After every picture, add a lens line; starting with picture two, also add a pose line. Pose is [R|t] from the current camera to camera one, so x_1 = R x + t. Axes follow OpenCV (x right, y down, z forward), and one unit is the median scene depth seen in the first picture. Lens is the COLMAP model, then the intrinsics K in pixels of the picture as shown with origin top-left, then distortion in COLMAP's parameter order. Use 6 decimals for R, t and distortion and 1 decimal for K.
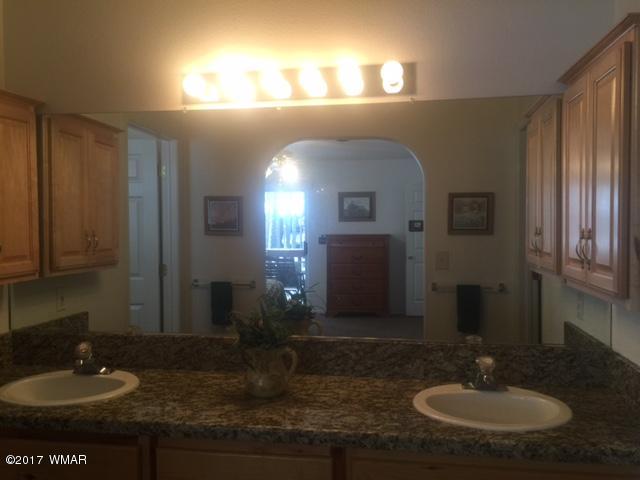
lens RADIAL K [[540.9, 0, 322.1], [0, 540.9, 239.1], [0, 0, 1]] dist [0.061536, -0.068116]
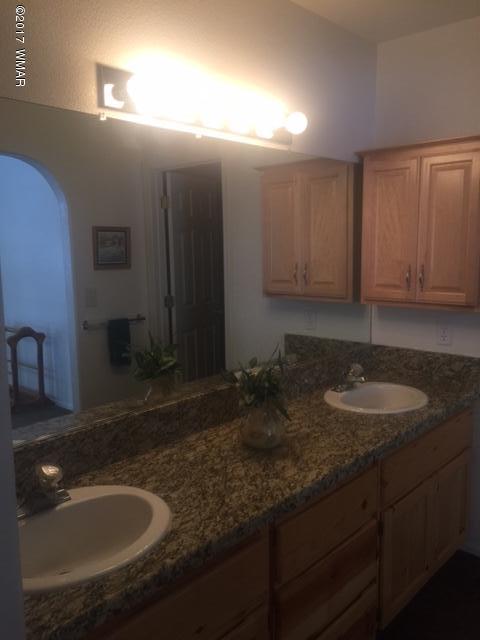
lens RADIAL K [[540.9, 0, 241.0], [0, 540.9, 321.1], [0, 0, 1]] dist [0.061536, -0.068116]
pose [[0.554531, -0.122733, 0.823063, -0.871089], [0.037063, 0.991725, 0.122913, -0.054987], [-0.831337, -0.037654, 0.554491, 0.482576]]
